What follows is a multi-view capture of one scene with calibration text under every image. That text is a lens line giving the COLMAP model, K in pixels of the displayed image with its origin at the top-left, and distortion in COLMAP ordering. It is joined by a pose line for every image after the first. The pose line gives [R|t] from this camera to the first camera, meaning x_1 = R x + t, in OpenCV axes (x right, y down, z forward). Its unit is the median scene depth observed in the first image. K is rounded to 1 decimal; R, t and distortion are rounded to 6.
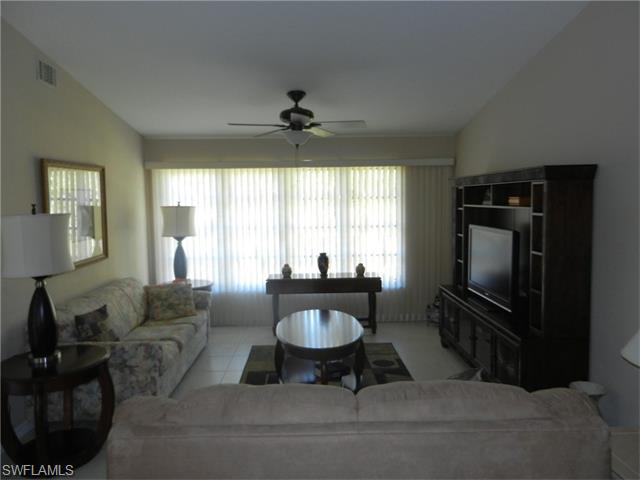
lens RADIAL K [[477.3, 0, 320.0], [0, 477.3, 240.0], [0, 0, 1]] dist [0.010667, 0.003294]
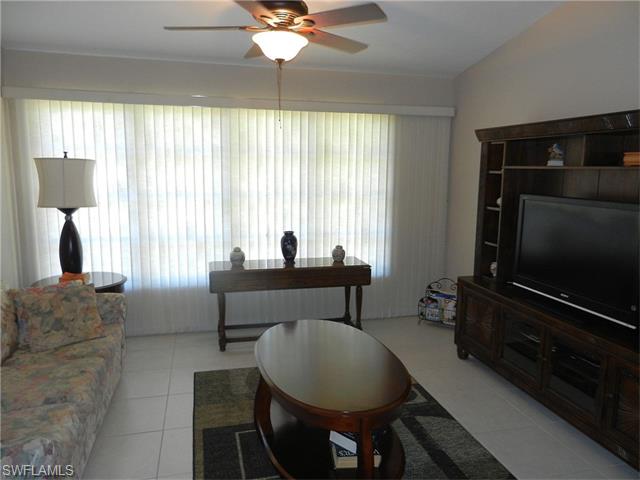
lens RADIAL K [[477.3, 0, 320.0], [0, 477.3, 240.0], [0, 0, 1]] dist [0.010667, 0.003294]
pose [[0.974890, -0.007770, 0.222551, -0.107385], [-0.006638, 0.997933, 0.063922, -0.006261], [-0.222588, -0.063794, 0.972823, 0.297951]]
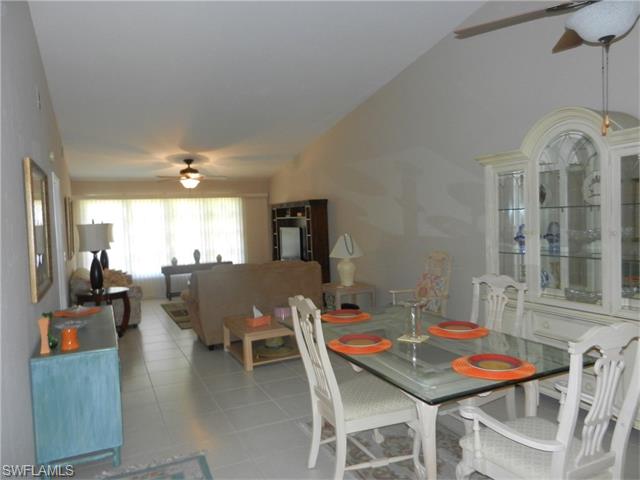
lens RADIAL K [[476.2, 0, 320.0], [0, 476.2, 240.0], [0, 0, 1]] dist [0.009857, 0.005861]
pose [[0.916375, -0.039696, 0.398349, -0.261996], [0.059960, 0.997457, -0.038537, 0.084827], [-0.395806, 0.059200, 0.916424, -0.706827]]
